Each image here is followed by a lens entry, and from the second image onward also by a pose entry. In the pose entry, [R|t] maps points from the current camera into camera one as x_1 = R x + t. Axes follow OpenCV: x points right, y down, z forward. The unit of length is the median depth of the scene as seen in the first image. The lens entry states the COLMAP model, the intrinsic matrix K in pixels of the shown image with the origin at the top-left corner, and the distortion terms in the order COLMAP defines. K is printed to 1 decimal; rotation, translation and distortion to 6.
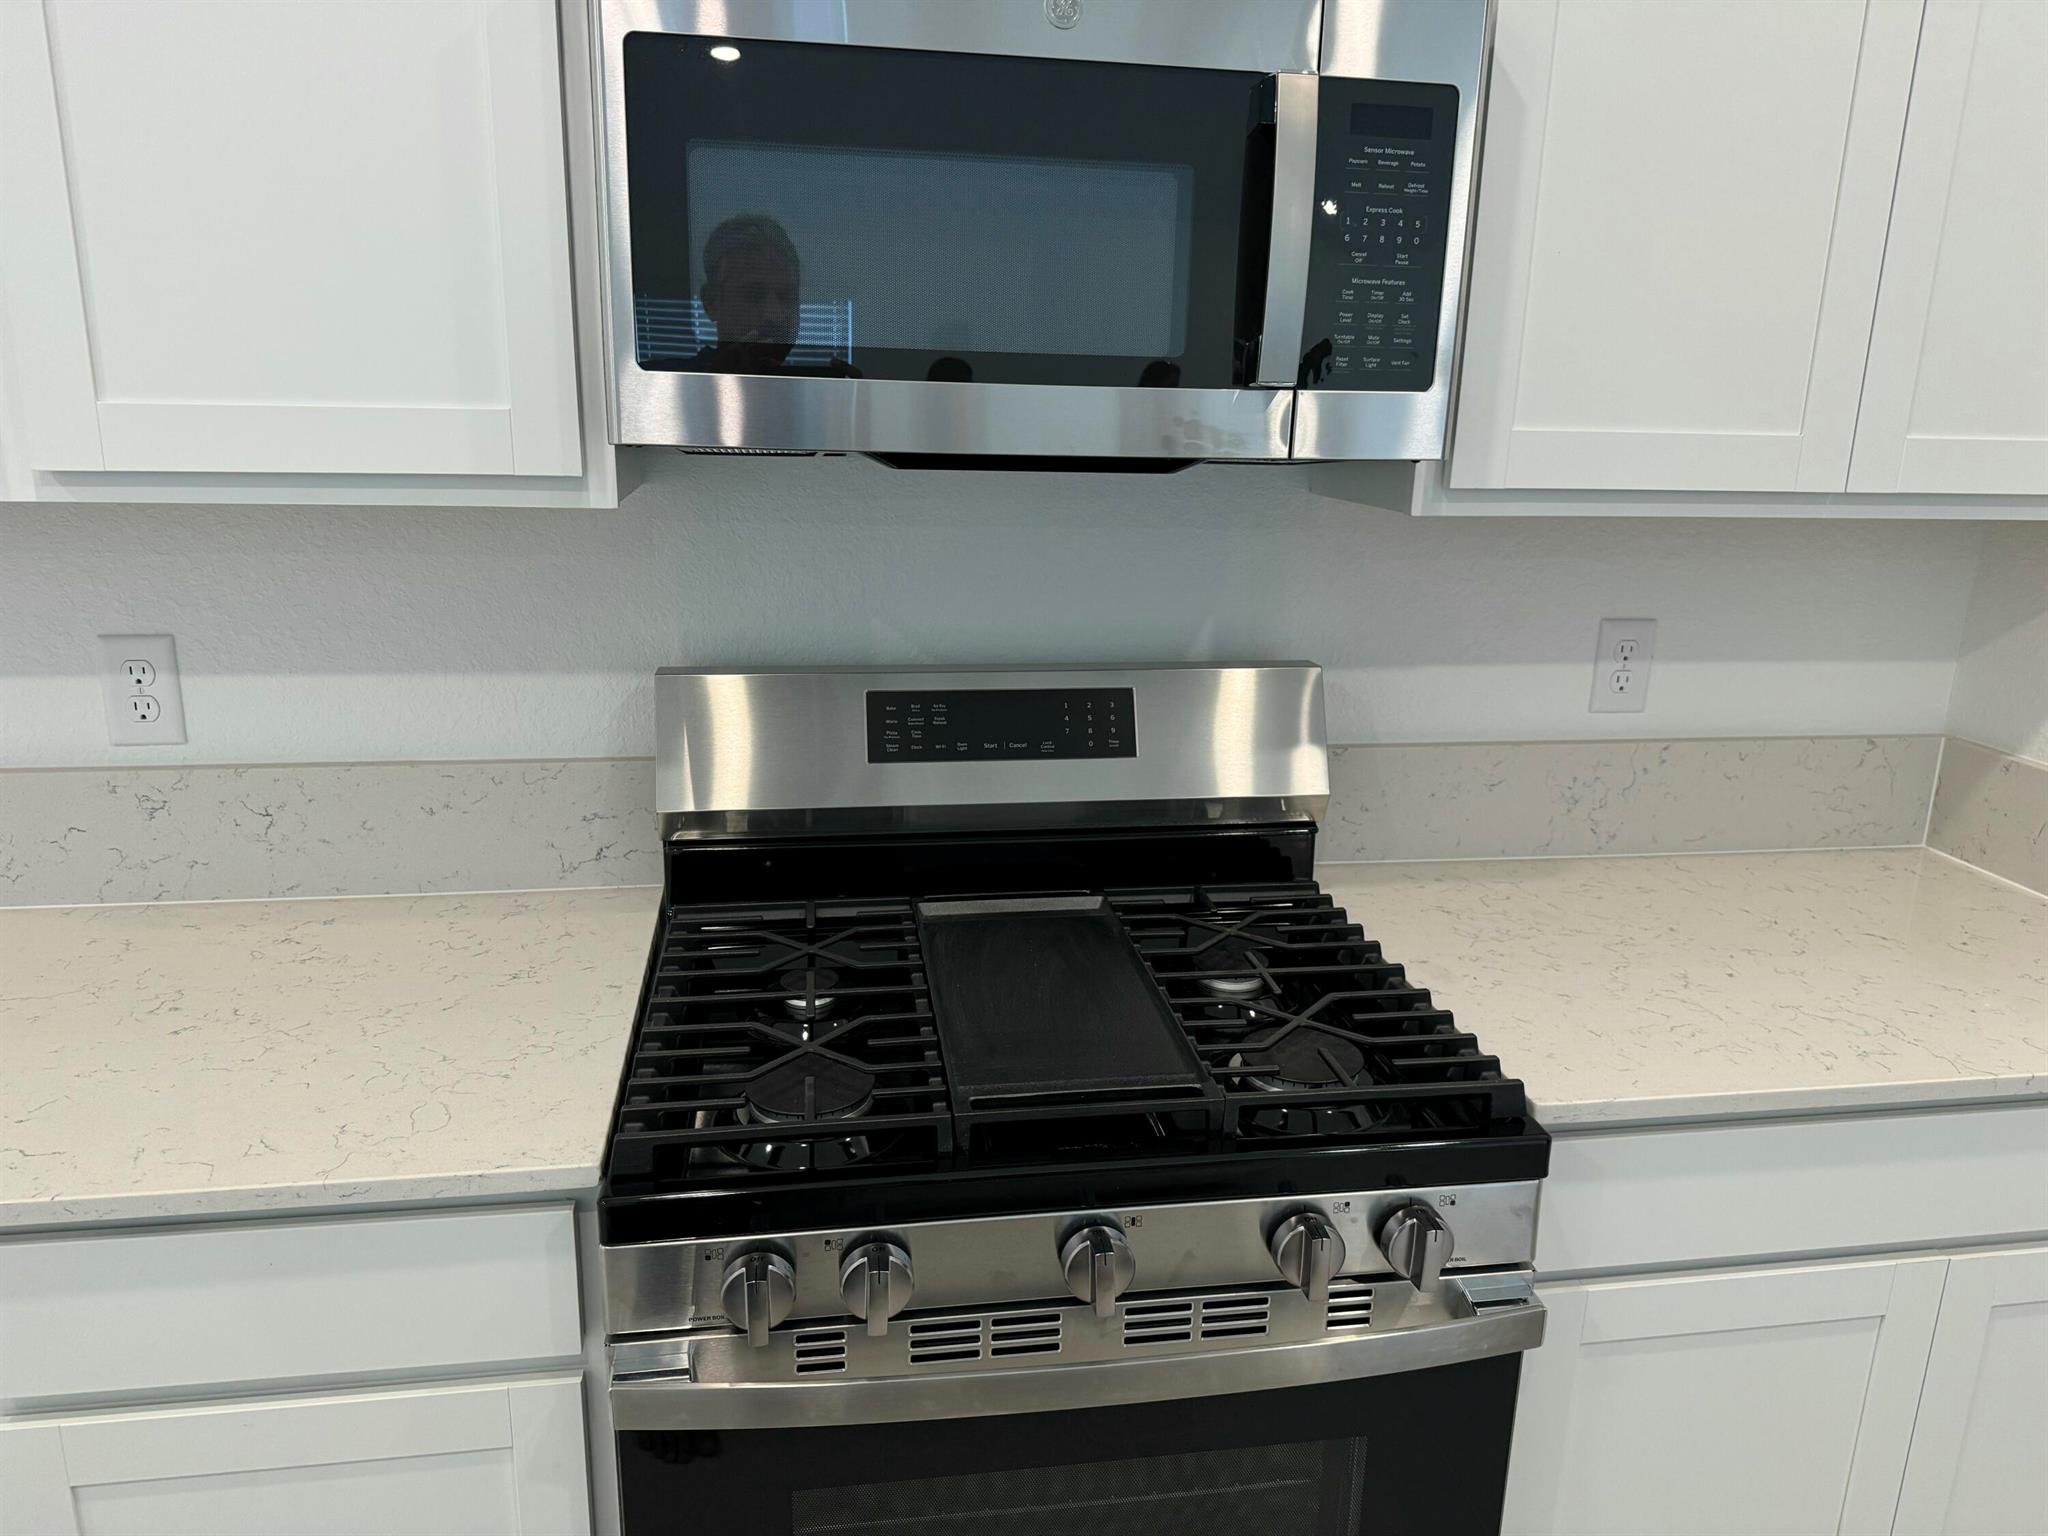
lens RADIAL K [[1399.9, 0, 1024.0], [0, 1399.9, 768.0], [0, 0, 1]] dist [0.055934, -0.048649]
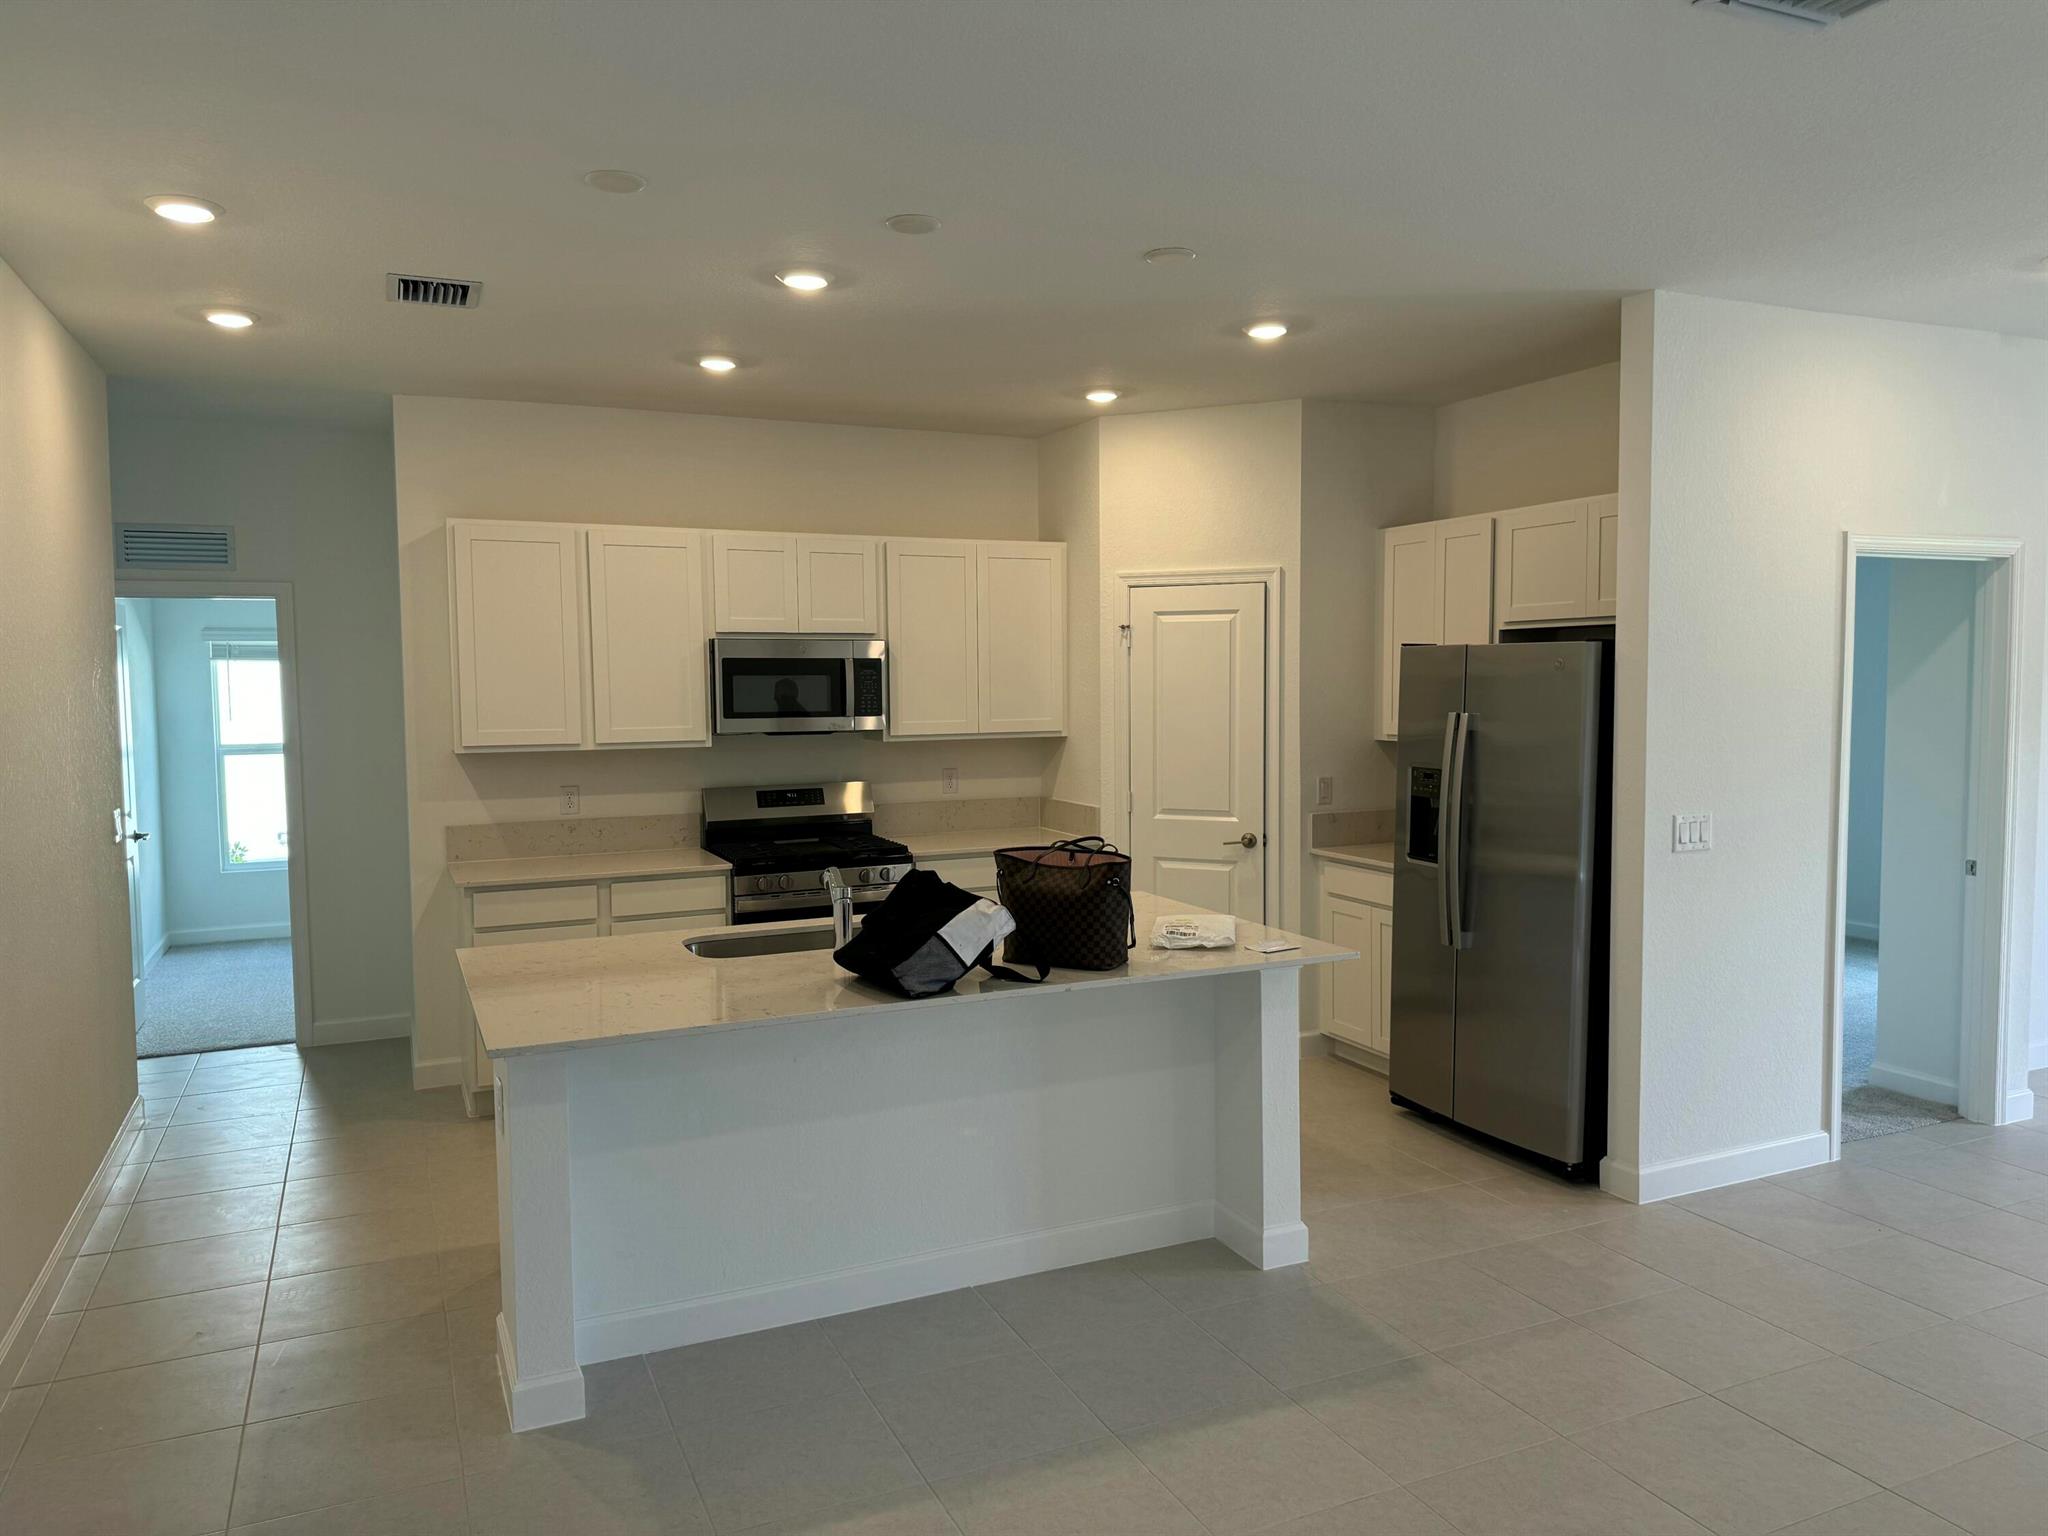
lens RADIAL K [[1399.9, 0, 1024.0], [0, 1399.9, 768.0], [0, 0, 1]] dist [0.055934, -0.048649]
pose [[0.965208, -0.047359, 0.257157, -0.405583], [0.096070, 0.978907, -0.180312, 0.686061], [-0.243194, 0.198743, 0.949399, -3.043000]]
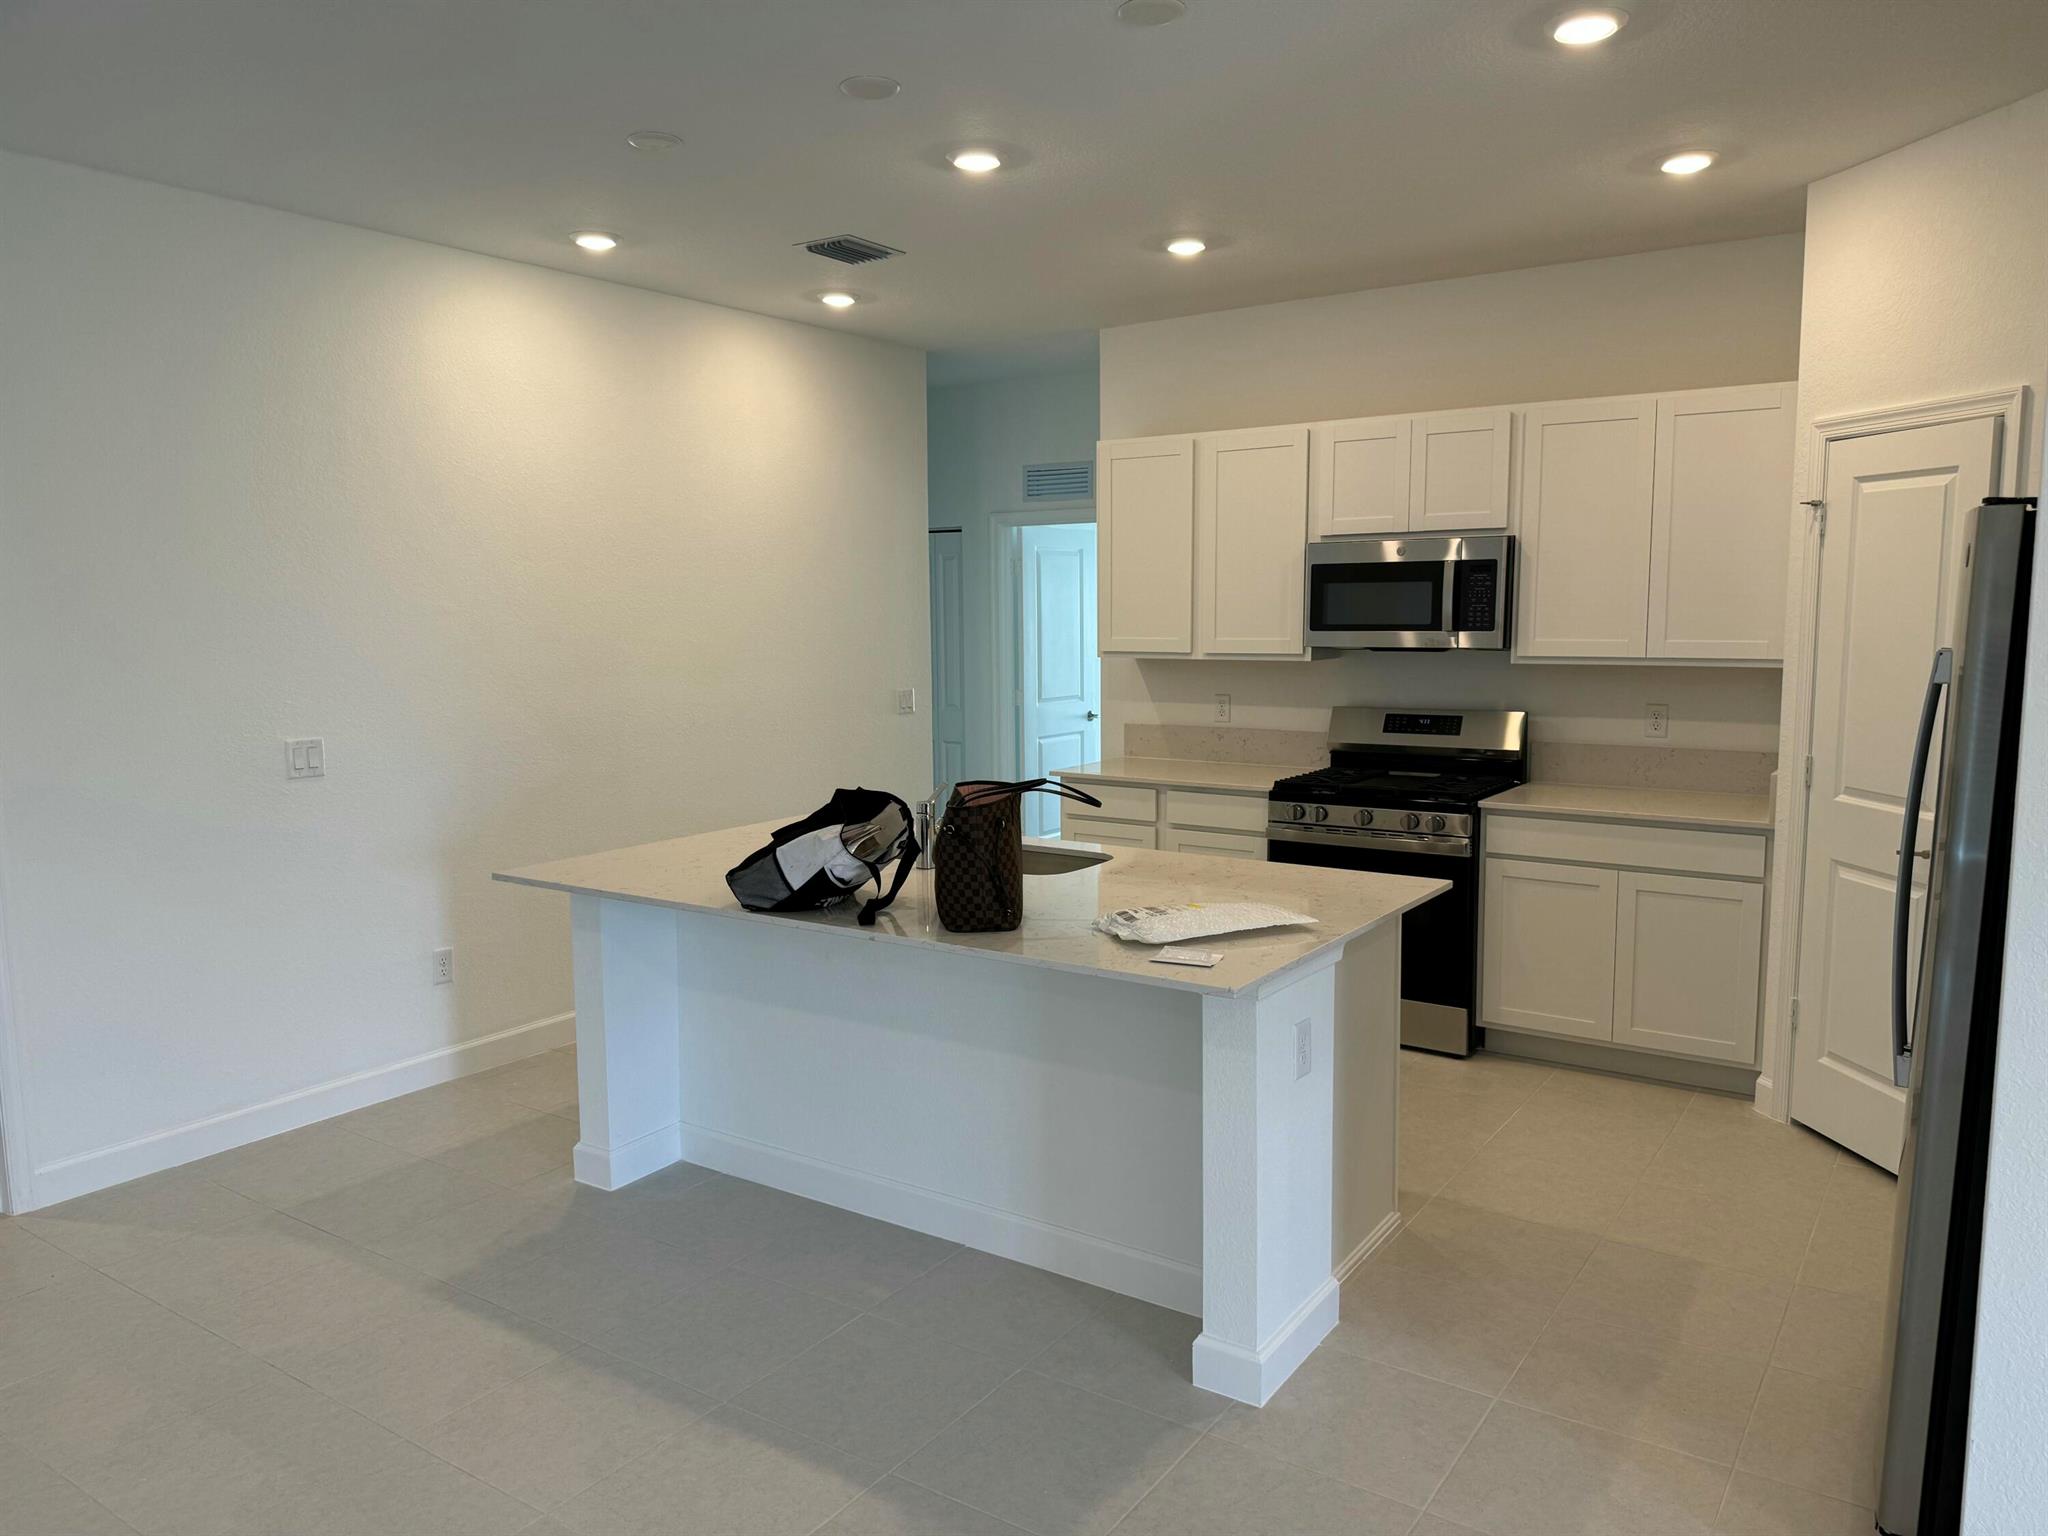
lens RADIAL K [[1429.5, 0, 971.1], [0, 1429.5, 776.4], [0, 0, 1]] dist [0.003049, -0.031343]
pose [[0.692325, 0.056984, -0.719332, 1.794303], [-0.154325, 0.985504, -0.070462, 0.527126], [0.704890, 0.159794, 0.691084, -2.246955]]
